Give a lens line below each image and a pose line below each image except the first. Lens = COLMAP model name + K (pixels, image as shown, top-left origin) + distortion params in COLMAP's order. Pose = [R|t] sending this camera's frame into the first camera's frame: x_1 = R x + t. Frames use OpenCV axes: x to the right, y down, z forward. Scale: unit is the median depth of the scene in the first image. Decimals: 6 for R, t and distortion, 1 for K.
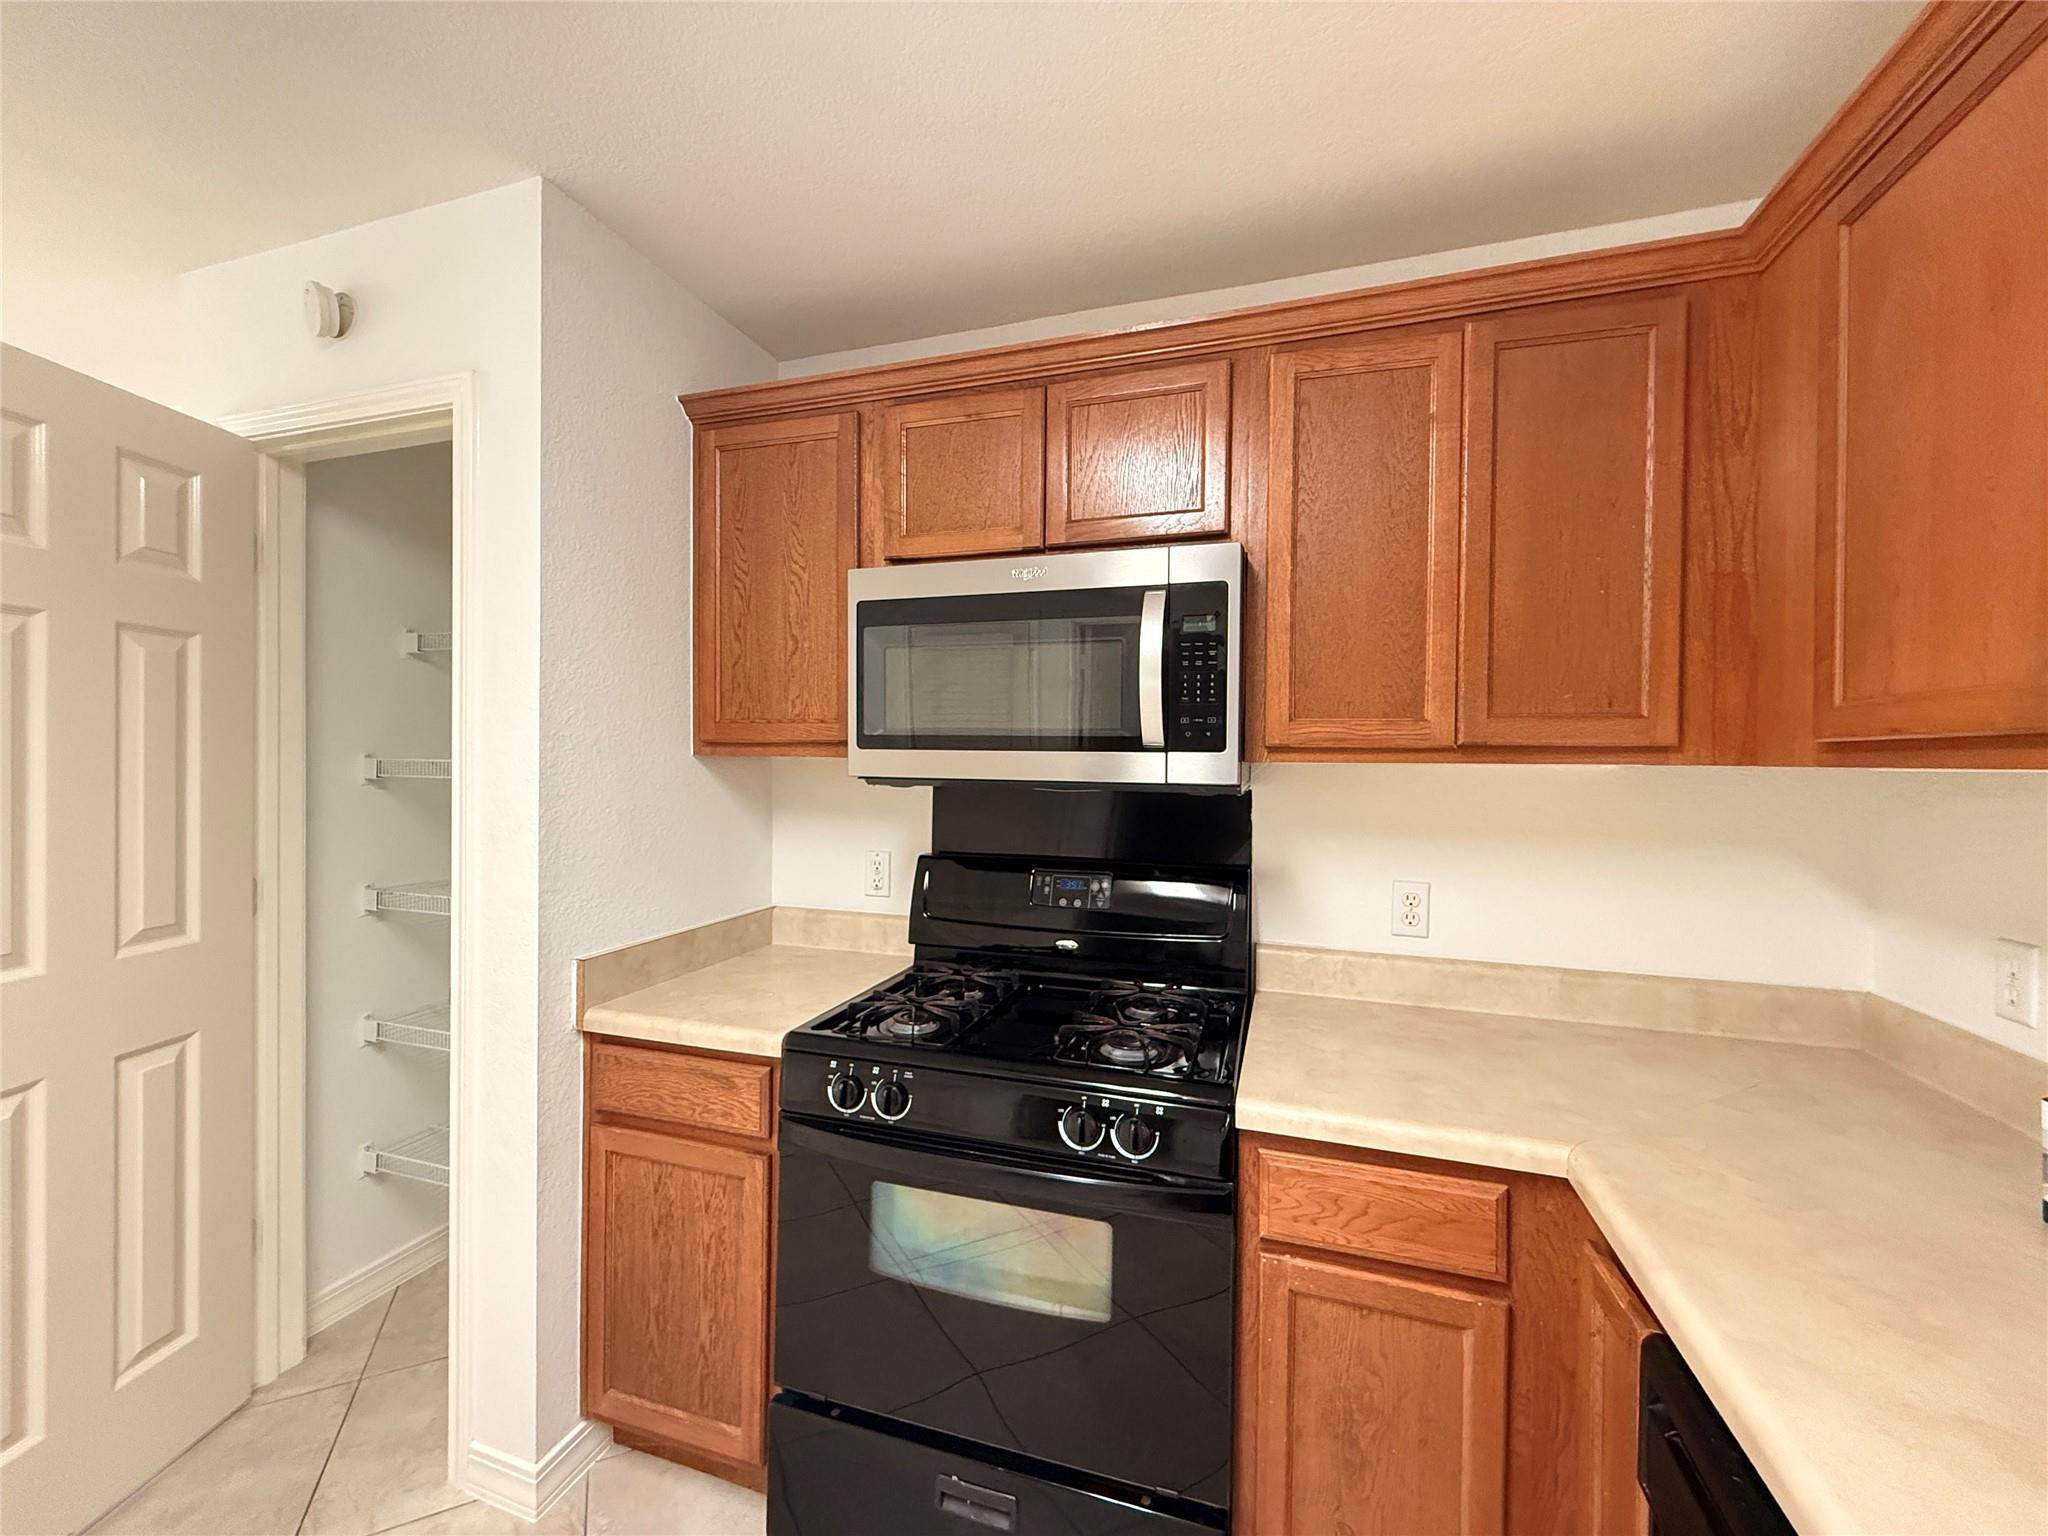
lens RADIAL K [[829.2, 0, 1025.6], [0, 829.2, 764.3], [0, 0, 1]] dist [-0.001891, 0.000047]
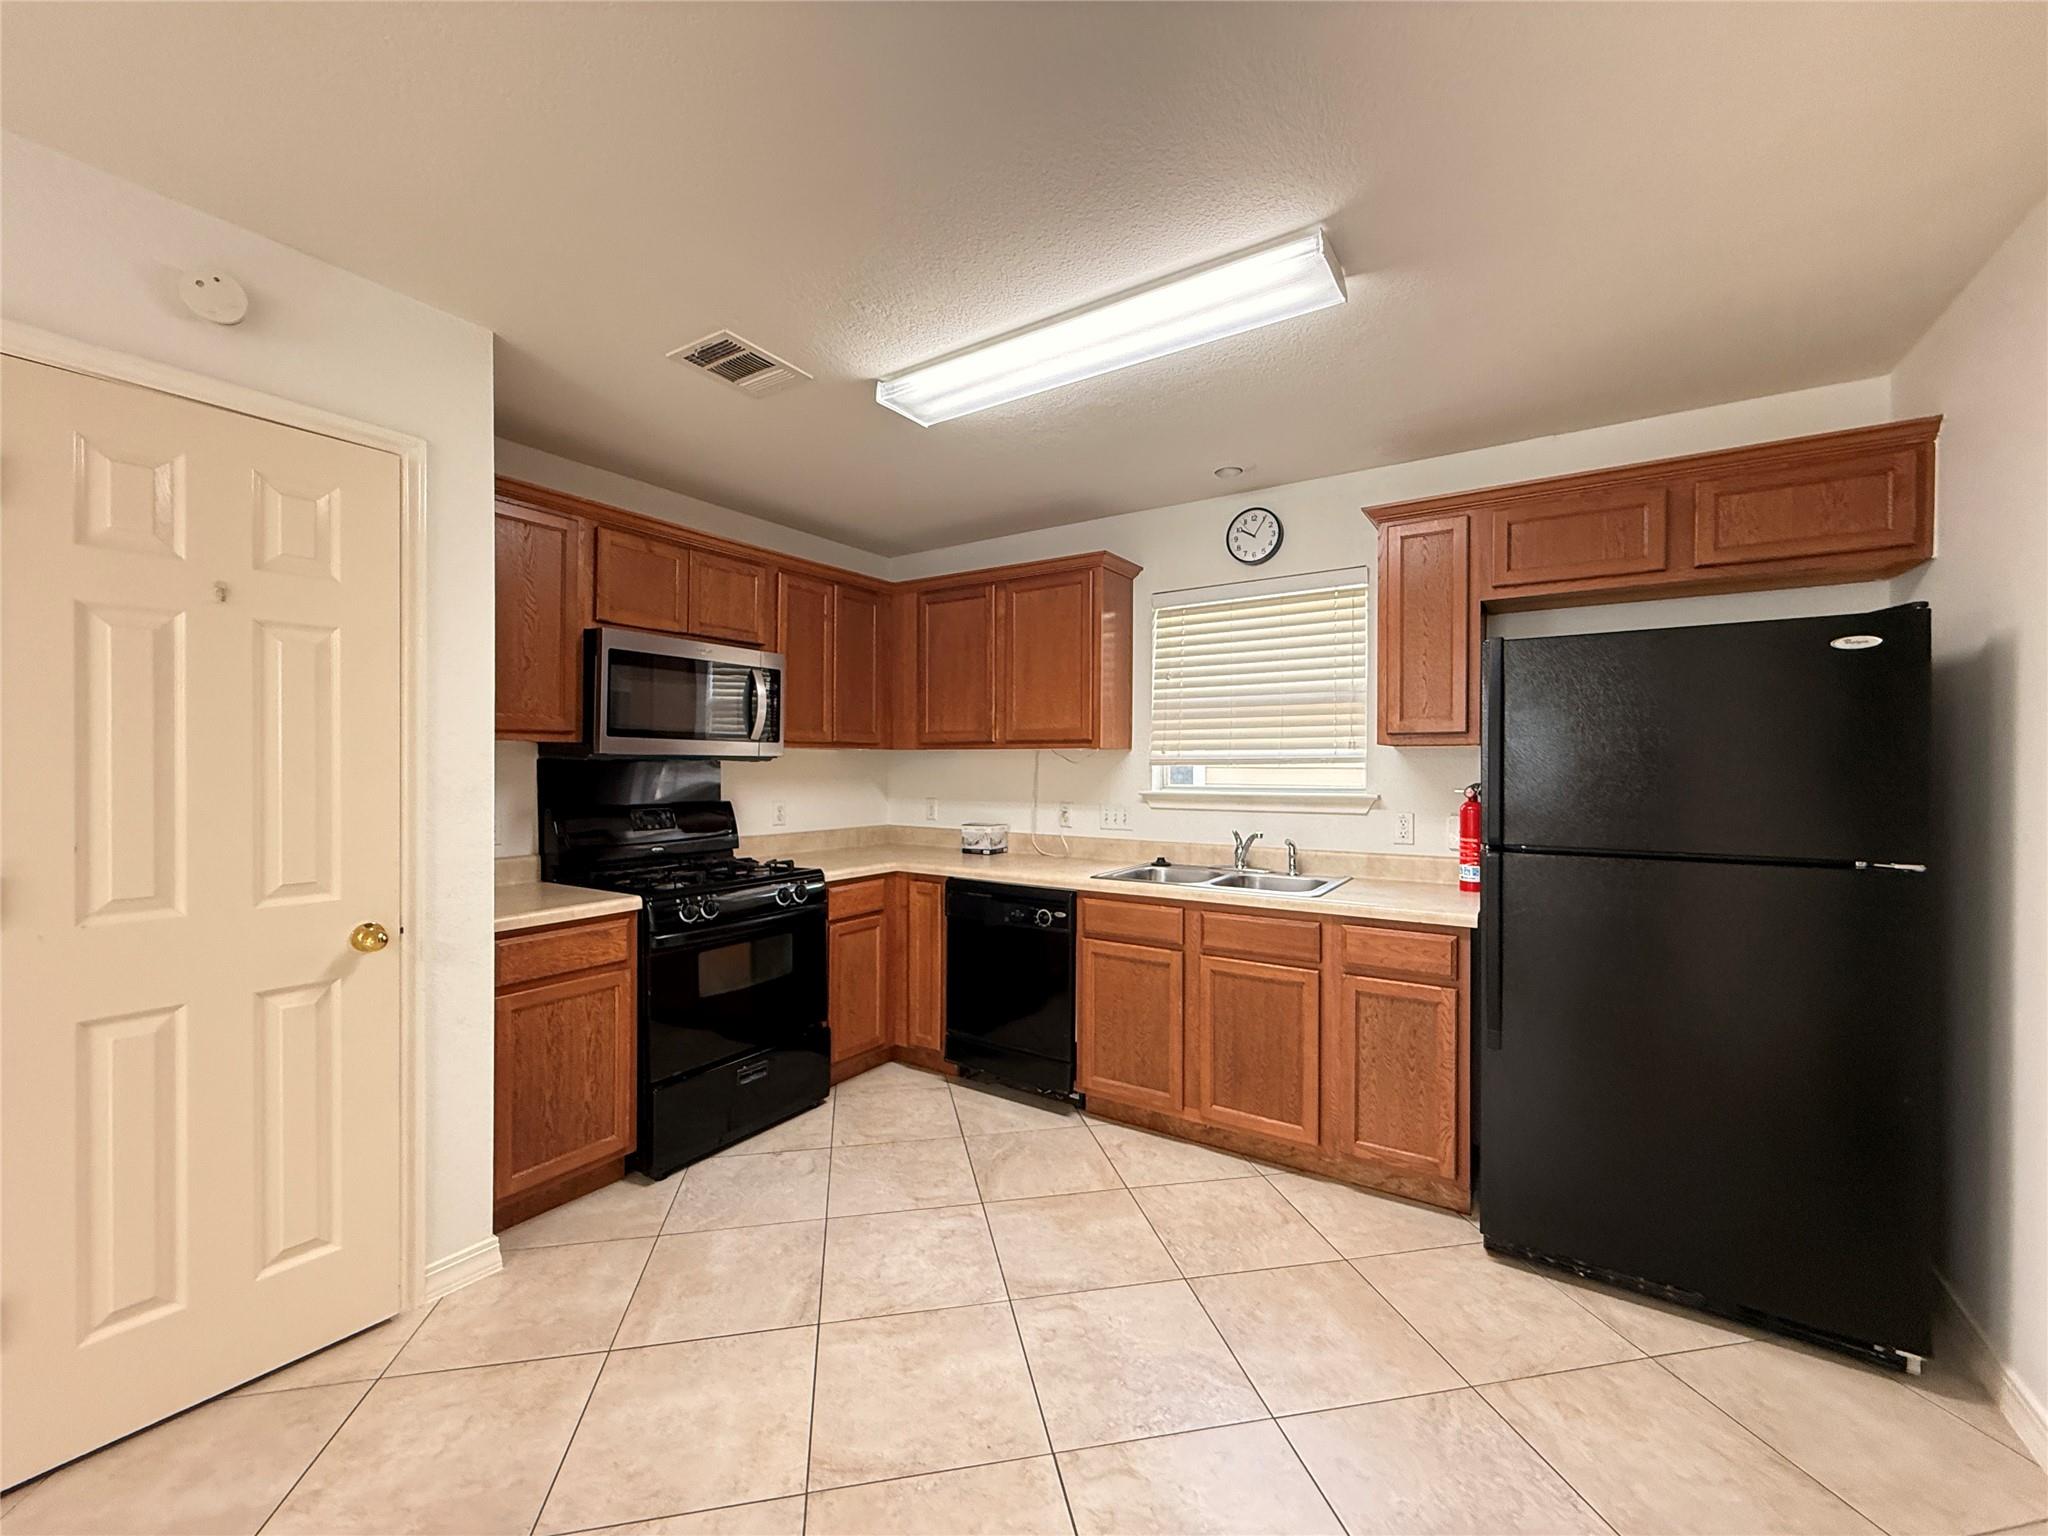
lens RADIAL K [[829.2, 0, 1023.3], [0, 829.2, 769.4], [0, 0, 1]] dist [-0.001891, 0.000047]
pose [[0.249724, -0.014899, 0.968202, -1.745003], [0.003670, 0.999889, 0.014440, 0.027932], [-0.968310, -0.000053, 0.249751, -0.238283]]
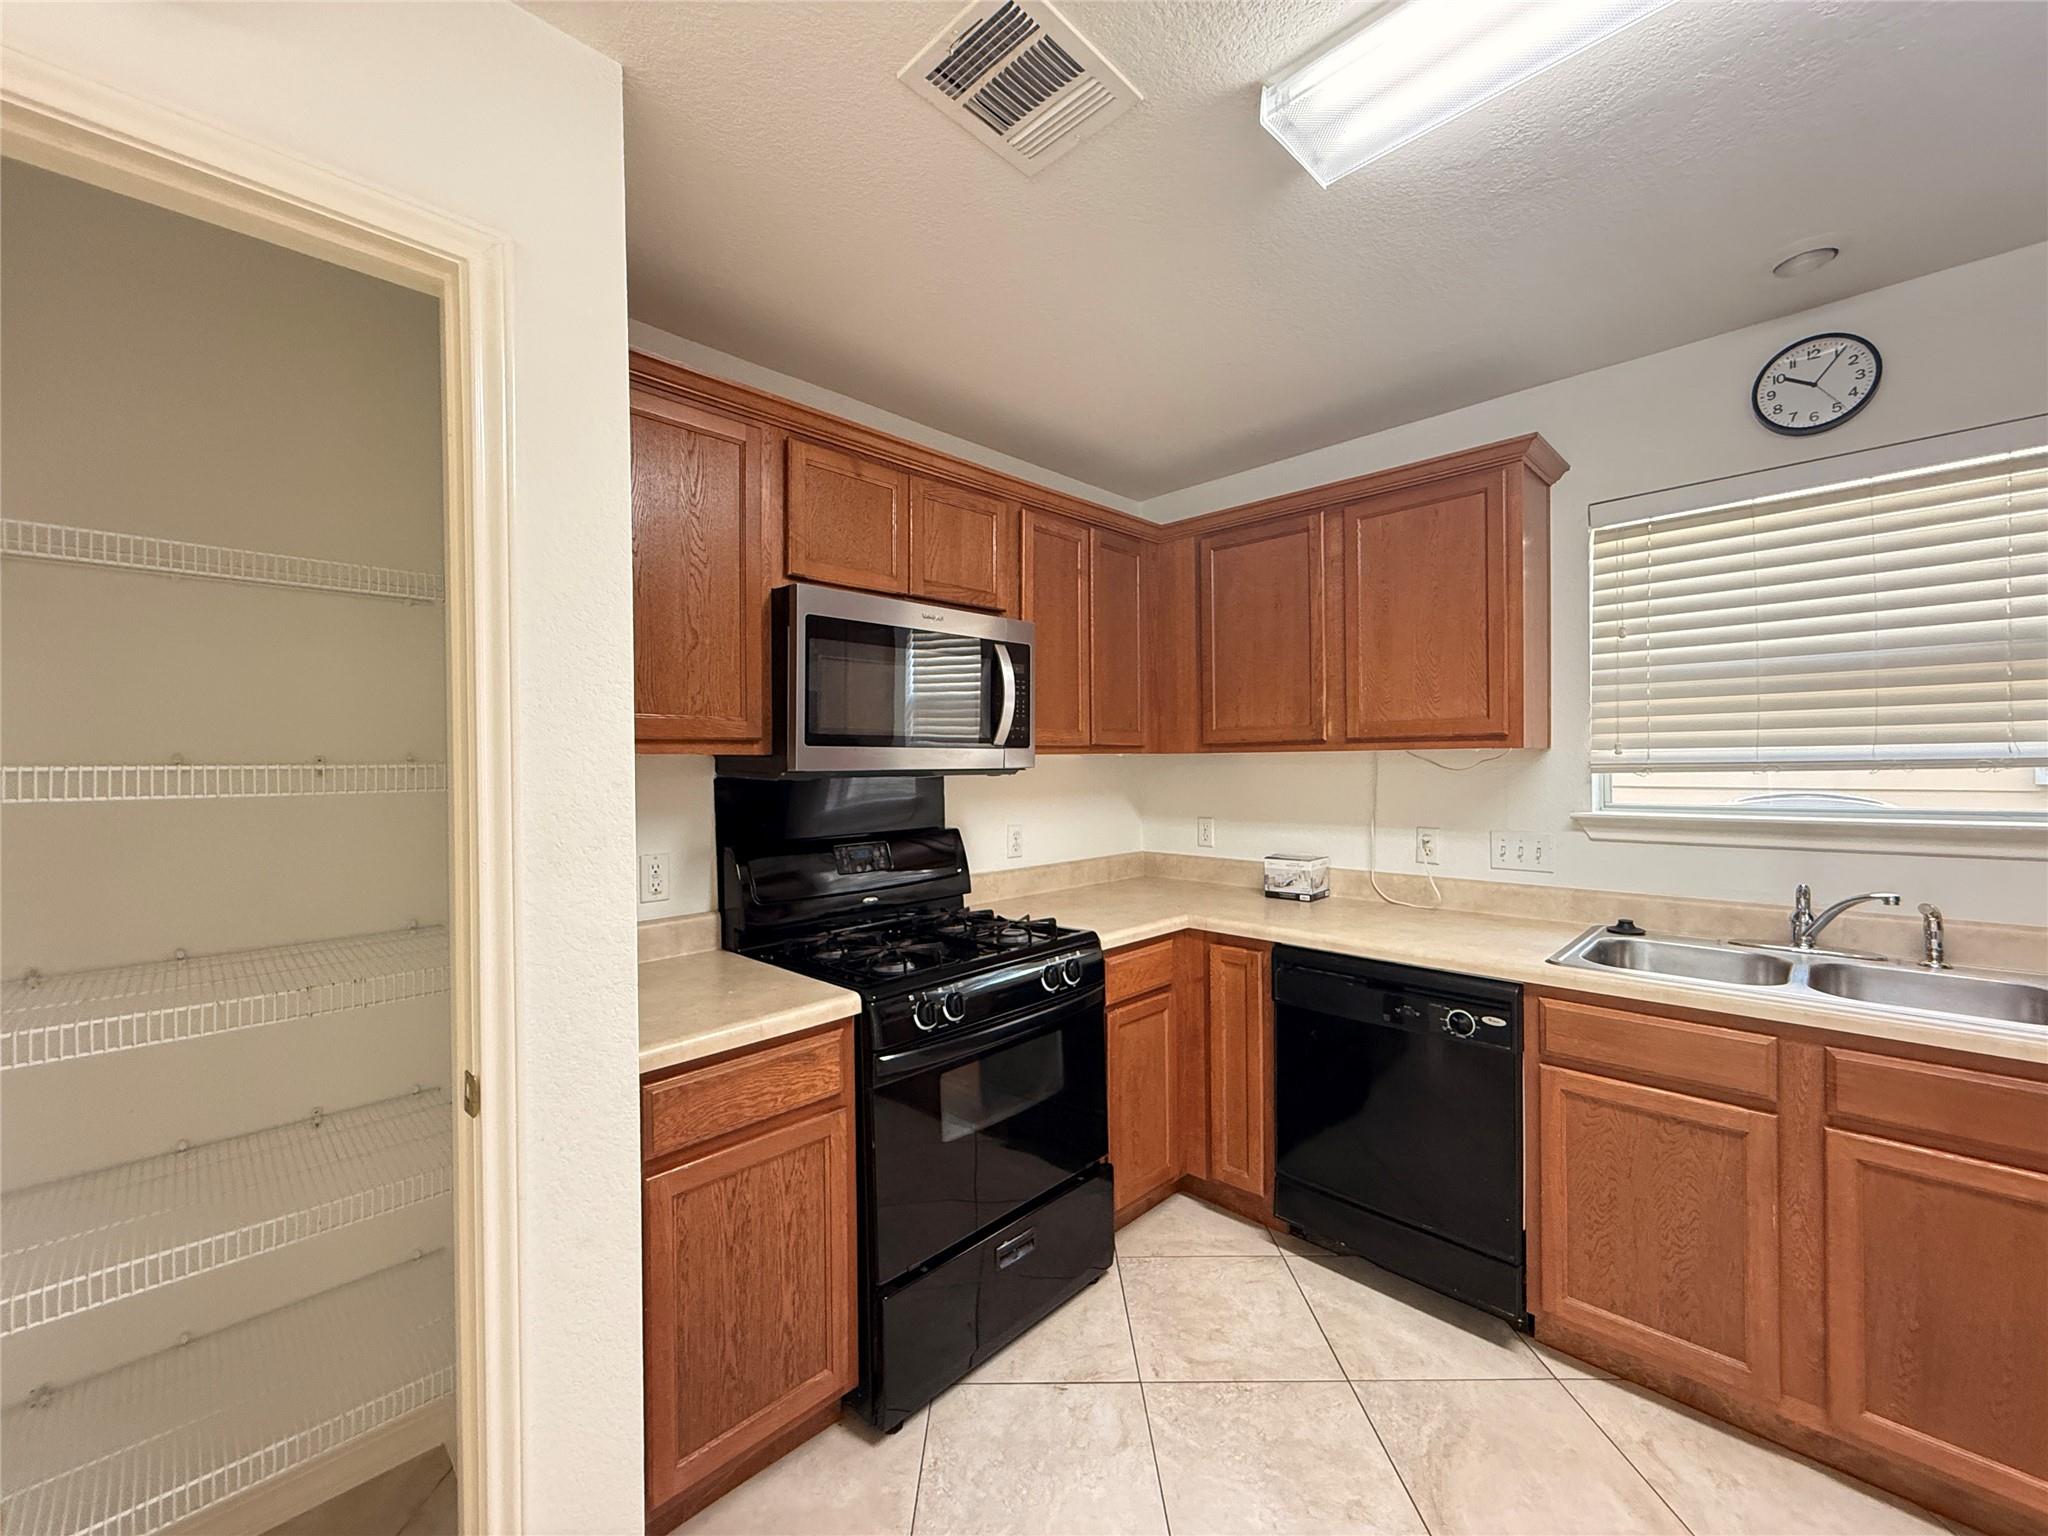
lens RADIAL K [[829.2, 0, 1018.1], [0, 829.2, 768.5], [0, 0, 1]] dist [-0.001891, 0.000047]
pose [[0.436242, -0.022240, 0.899555, -1.178638], [0.020306, 0.999683, 0.014868, 0.000478], [-0.899600, 0.011781, 0.436555, 0.281702]]
